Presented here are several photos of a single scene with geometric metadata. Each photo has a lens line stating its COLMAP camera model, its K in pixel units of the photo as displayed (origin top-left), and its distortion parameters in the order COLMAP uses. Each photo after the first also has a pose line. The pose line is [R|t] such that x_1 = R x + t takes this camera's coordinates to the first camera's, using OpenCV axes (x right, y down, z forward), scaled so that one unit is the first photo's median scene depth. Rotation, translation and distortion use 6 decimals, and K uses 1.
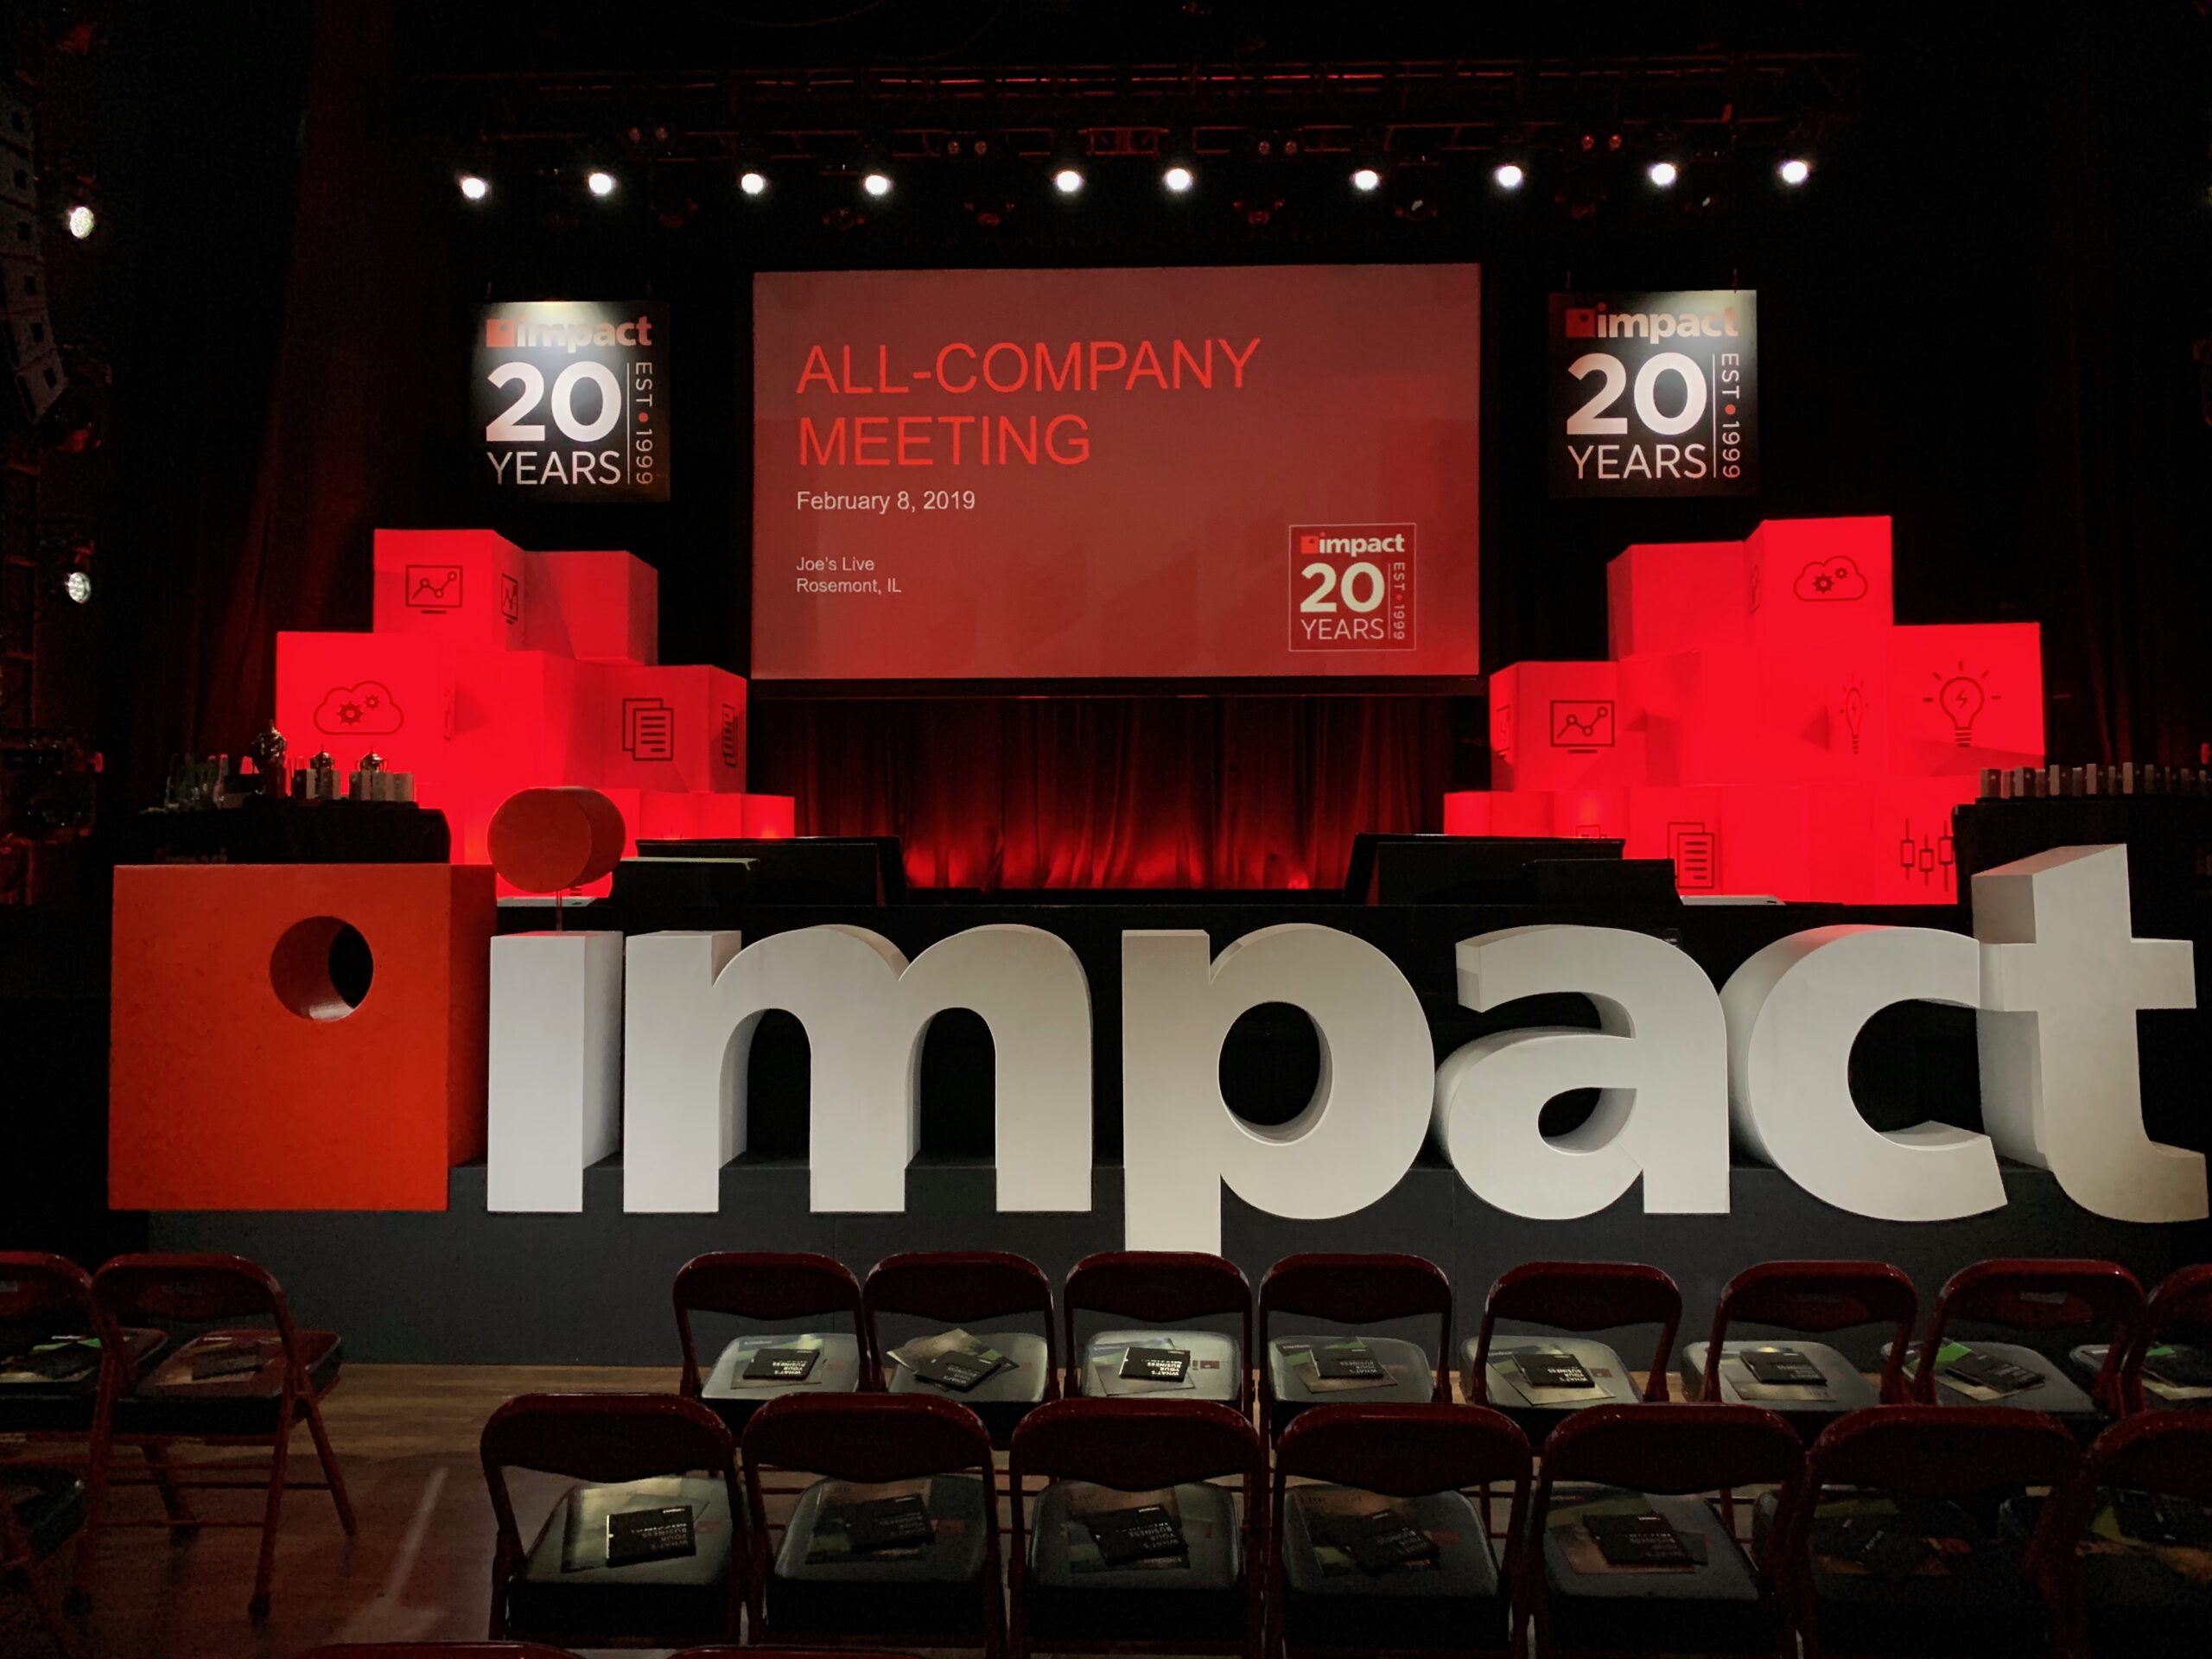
lens RADIAL K [[1859.4, 0, 1052.7], [0, 1859.4, 827.7], [0, 0, 1]] dist [0.113555, -0.201087]
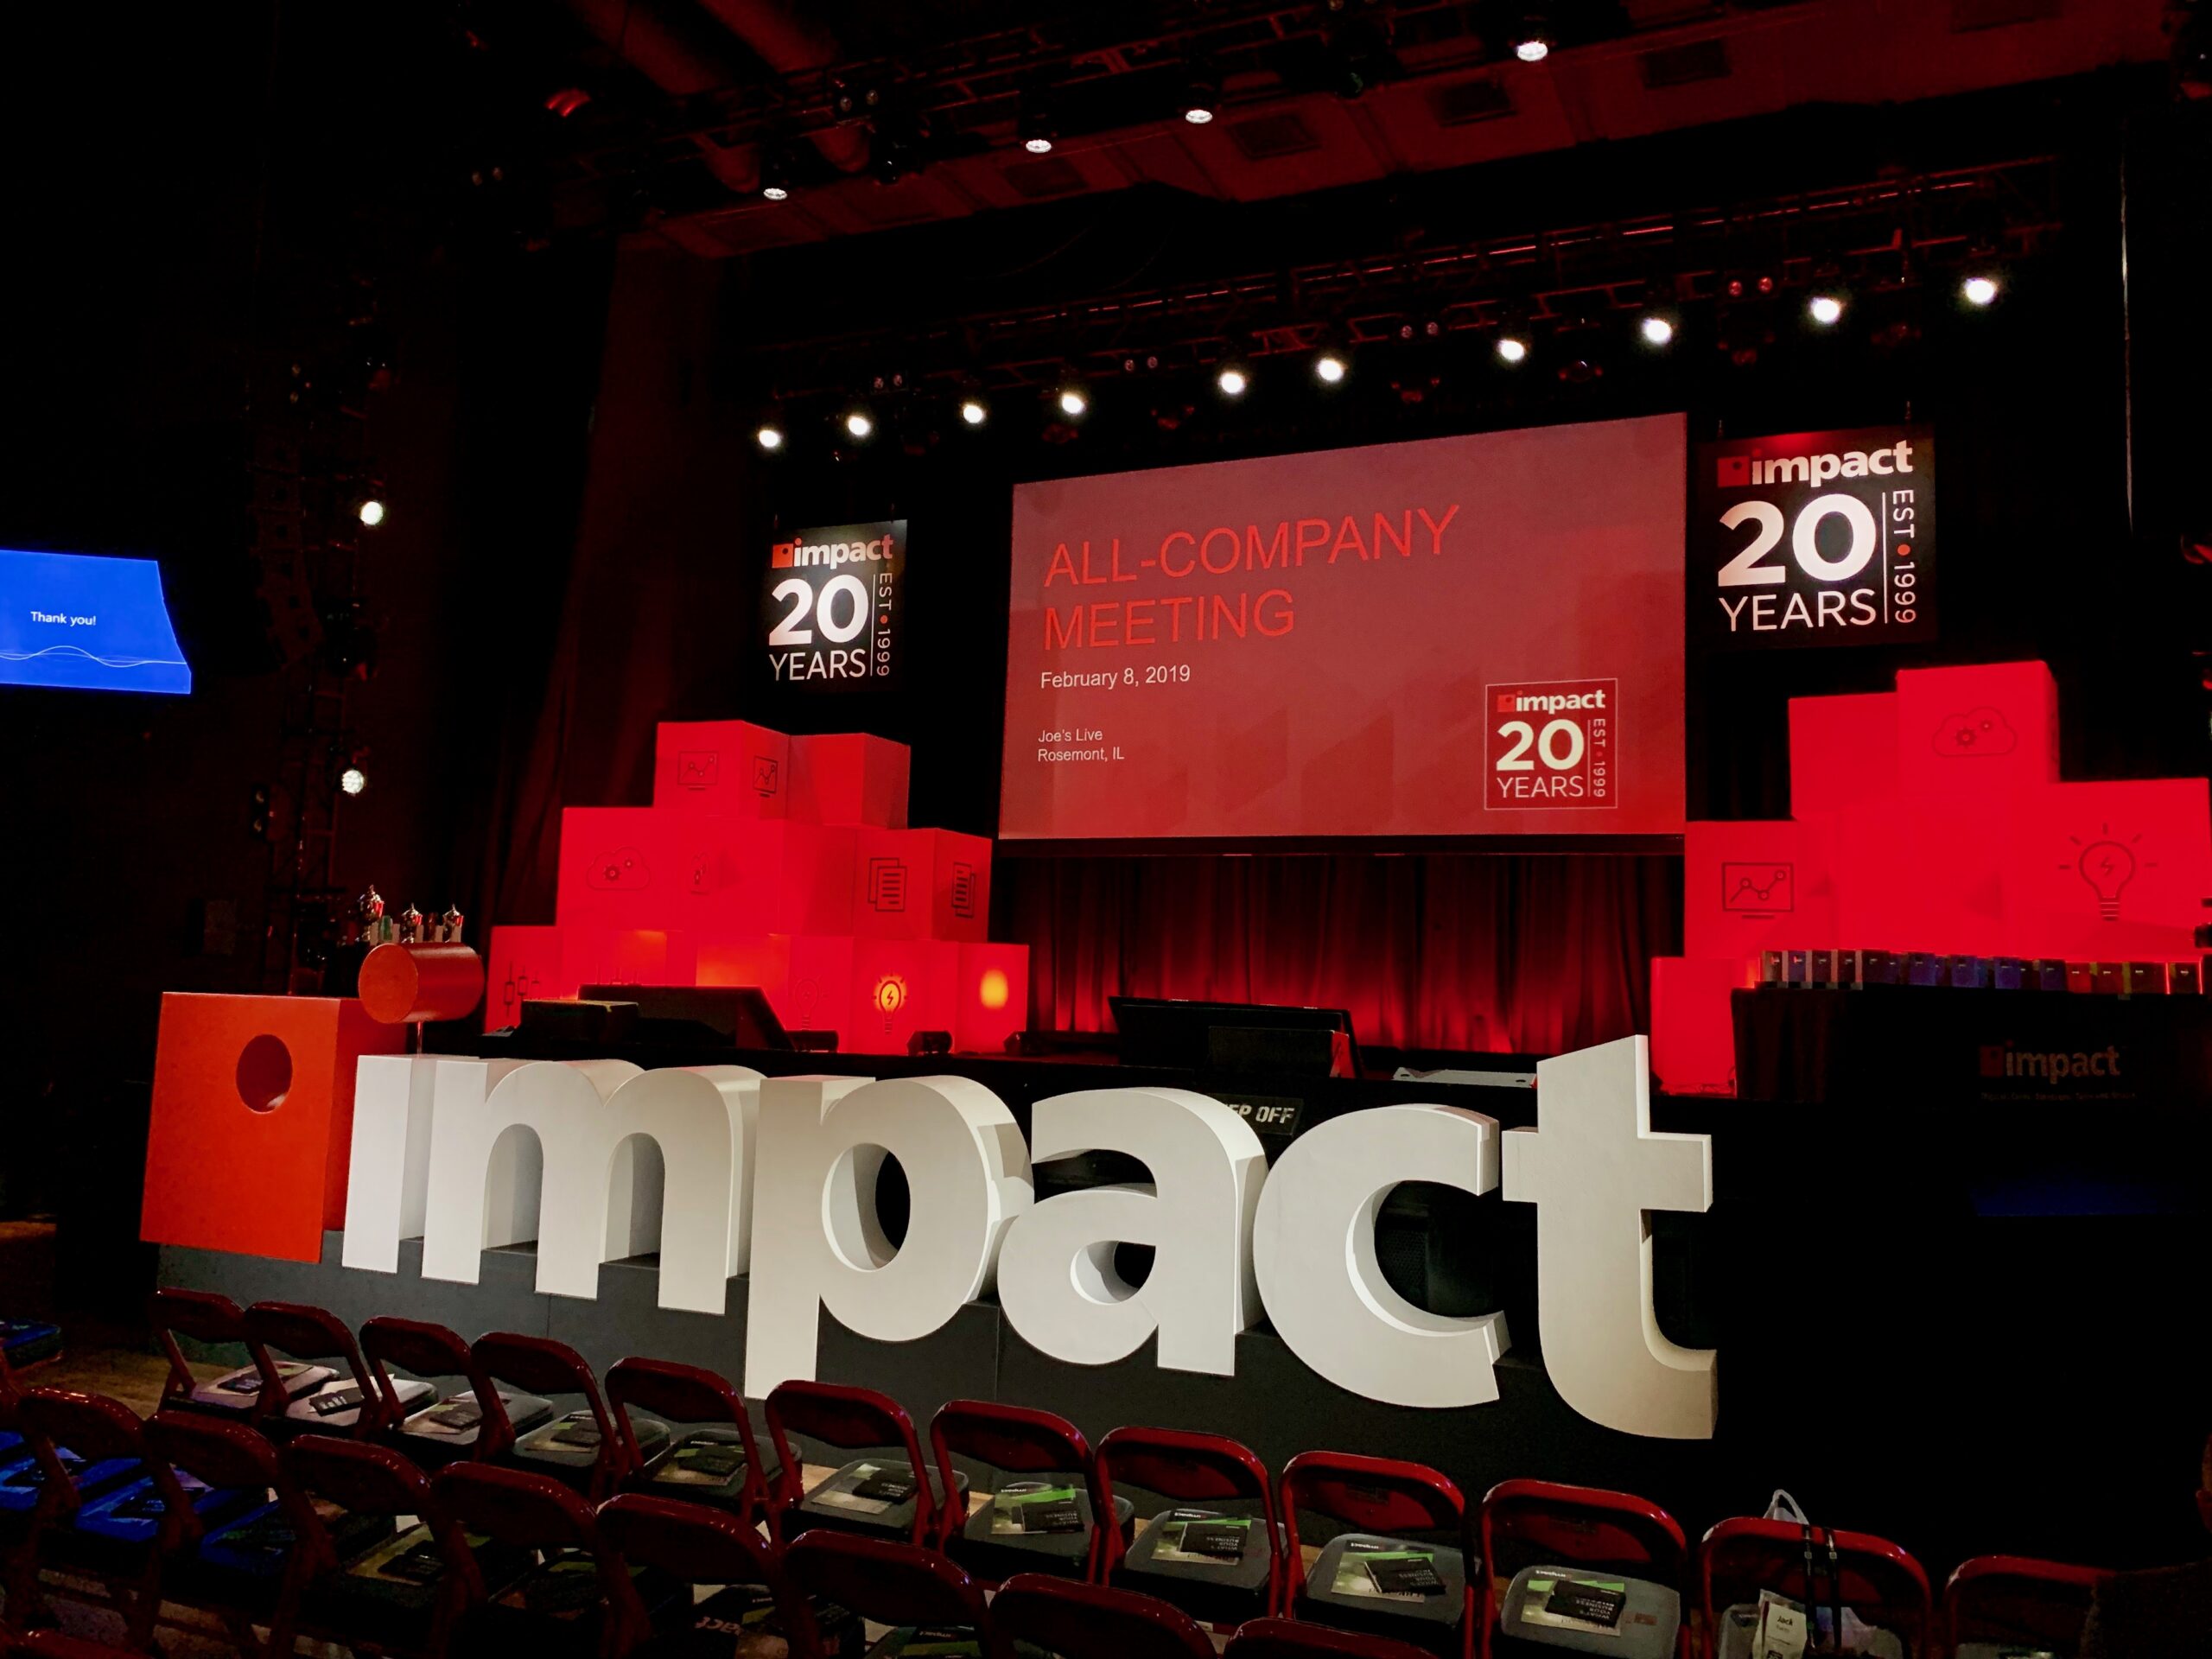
lens RADIAL K [[1859.4, 0, 1052.7], [0, 1859.4, 827.7], [0, 0, 1]] dist [0.113555, -0.201087]
pose [[0.909668, -0.005026, -0.415307, 0.360846], [-0.024669, 0.997508, -0.066107, -0.014250], [0.414604, 0.070380, 0.907276, -0.004186]]
